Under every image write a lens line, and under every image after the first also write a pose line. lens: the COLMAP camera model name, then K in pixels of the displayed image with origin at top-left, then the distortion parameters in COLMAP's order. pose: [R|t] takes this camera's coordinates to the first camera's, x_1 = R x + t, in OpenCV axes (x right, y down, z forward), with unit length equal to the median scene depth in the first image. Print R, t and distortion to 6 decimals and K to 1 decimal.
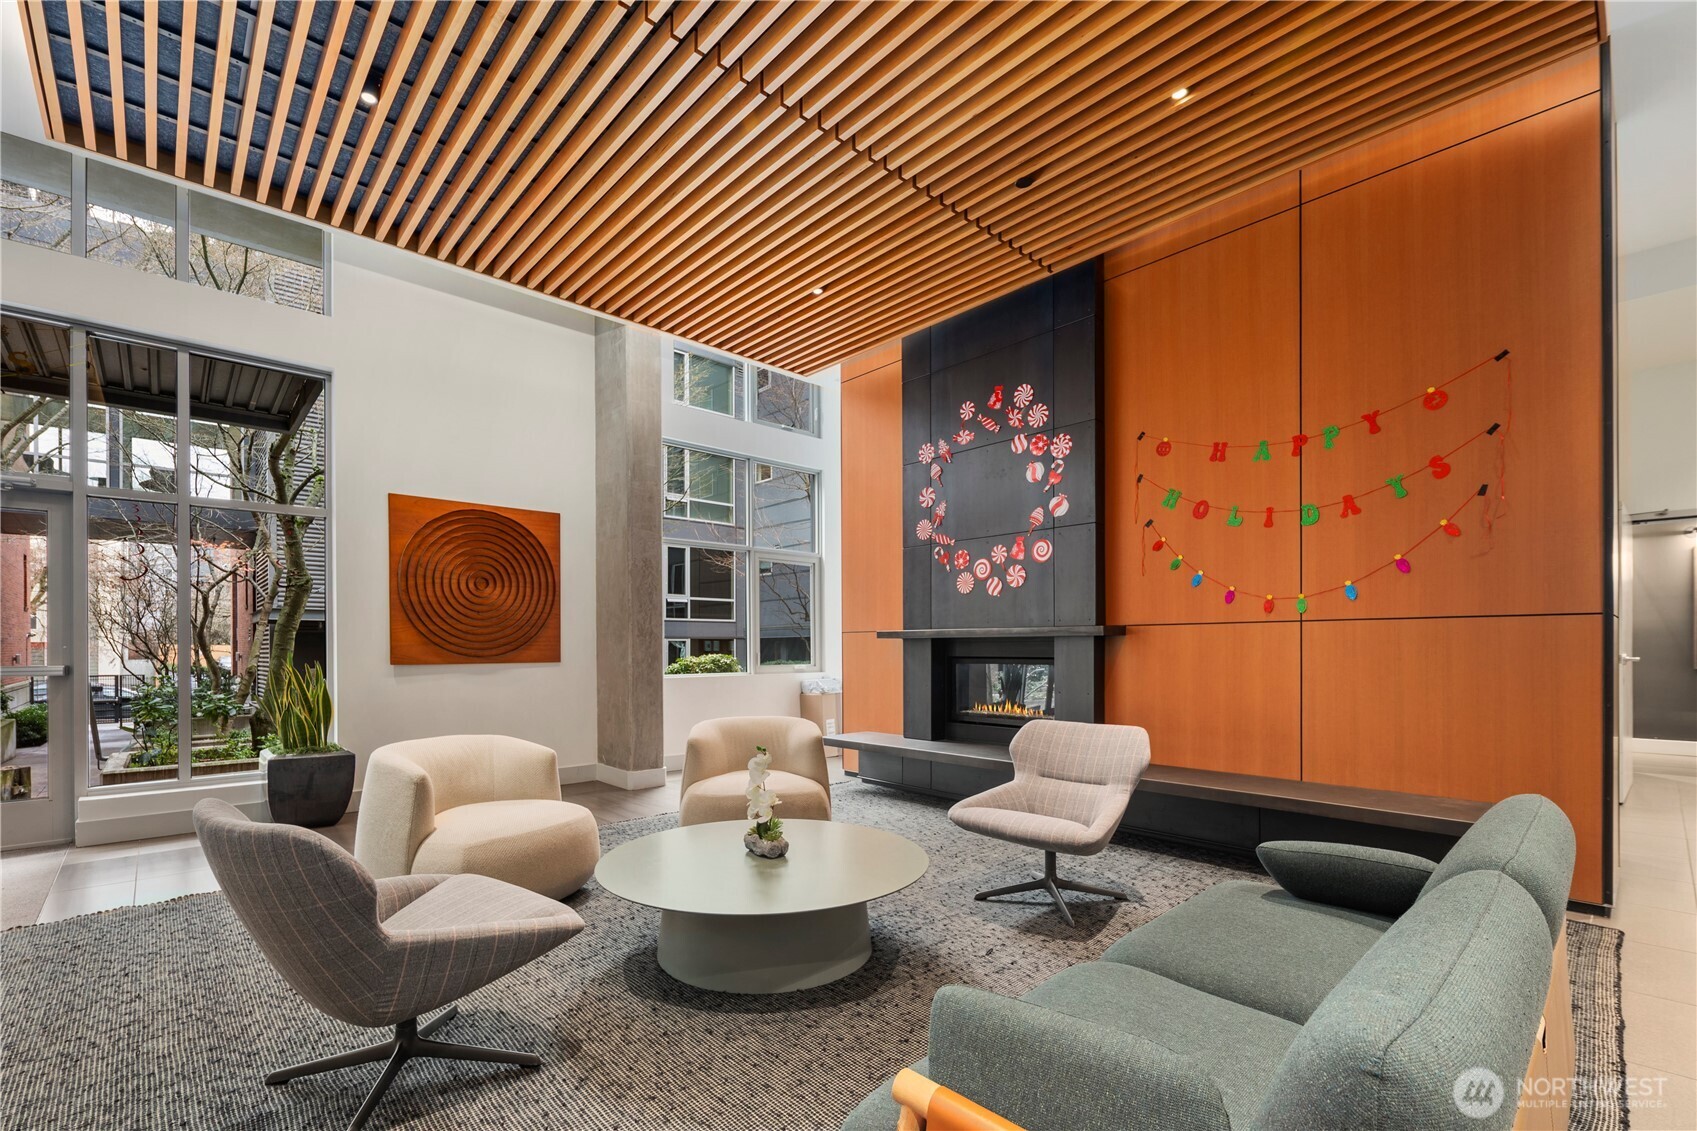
lens RADIAL K [[742.7, 0, 844.5], [0, 742.7, 663.7], [0, 0, 1]] dist [0.000342, -0.000431]
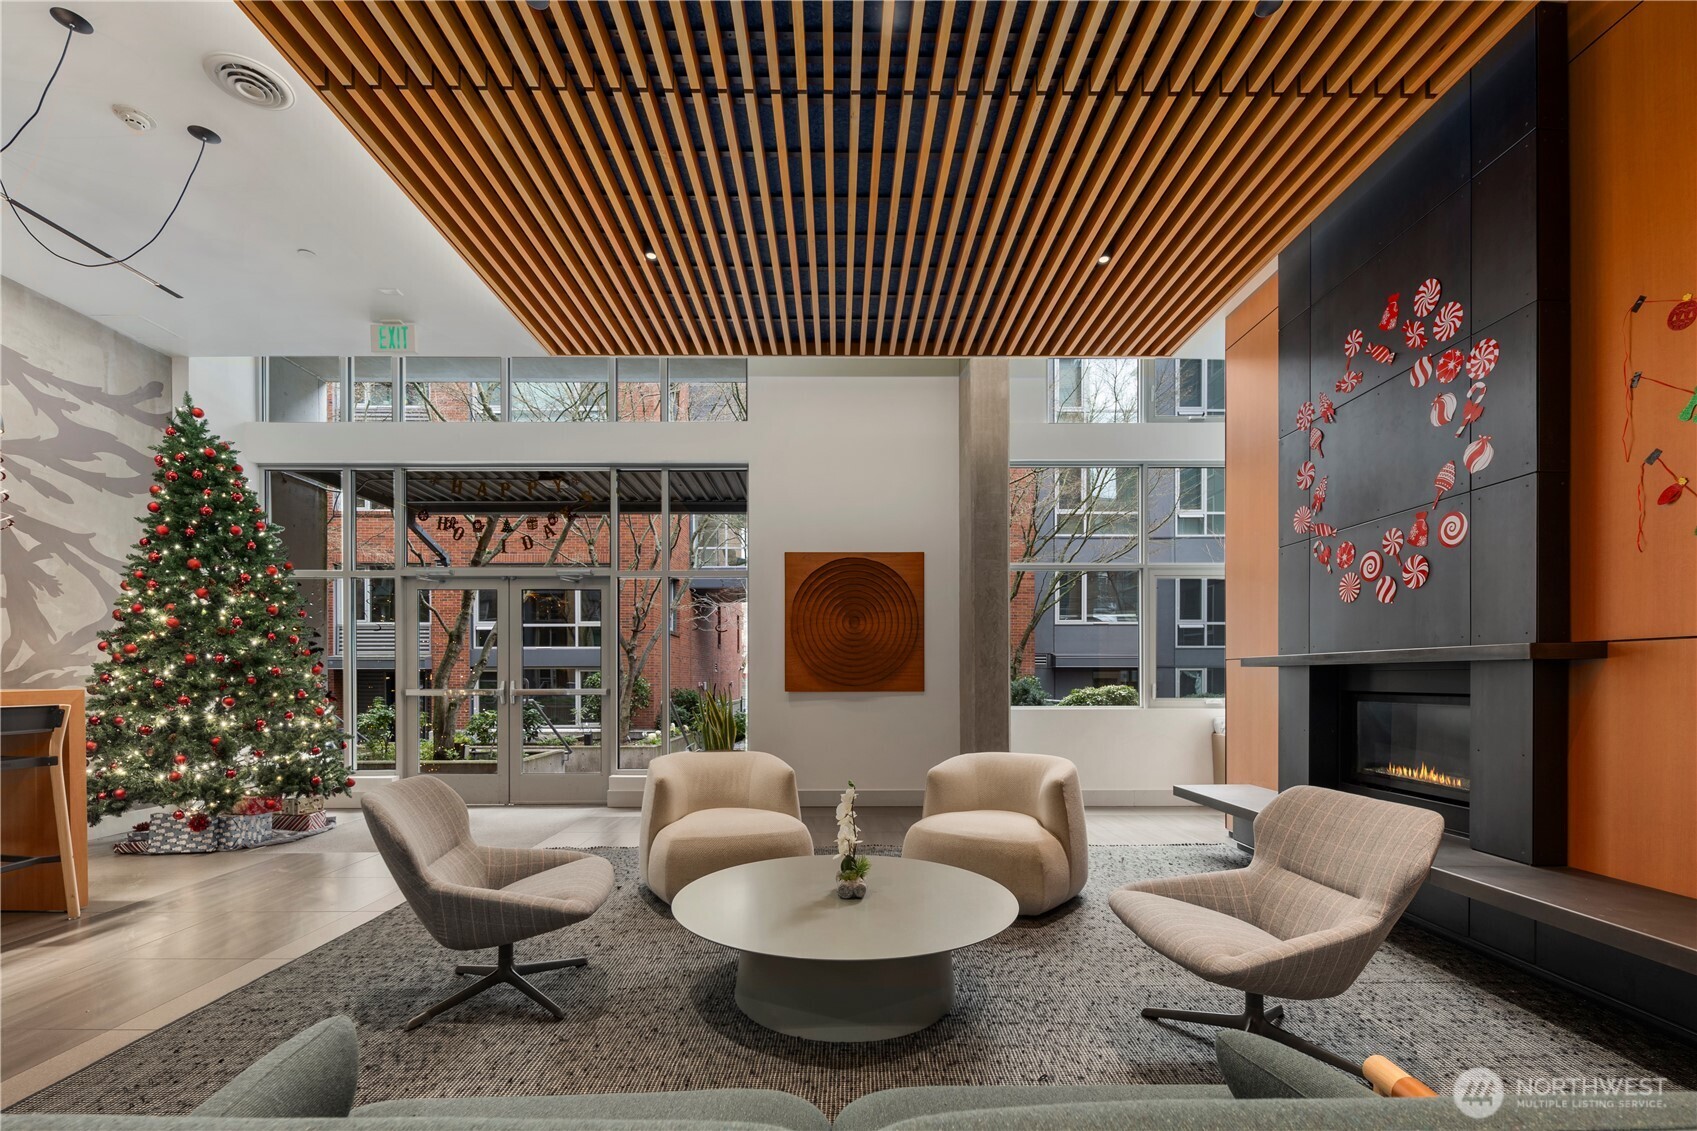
lens RADIAL K [[741.5, 0, 843.9], [0, 741.5, 694.2], [0, 0, 1]] dist [0.000369, -0.000841]
pose [[0.740366, 0.016392, -0.672004, 0.301282], [-0.016025, 0.999849, 0.006734, -0.004208], [0.672013, 0.005783, 0.740517, 0.162653]]
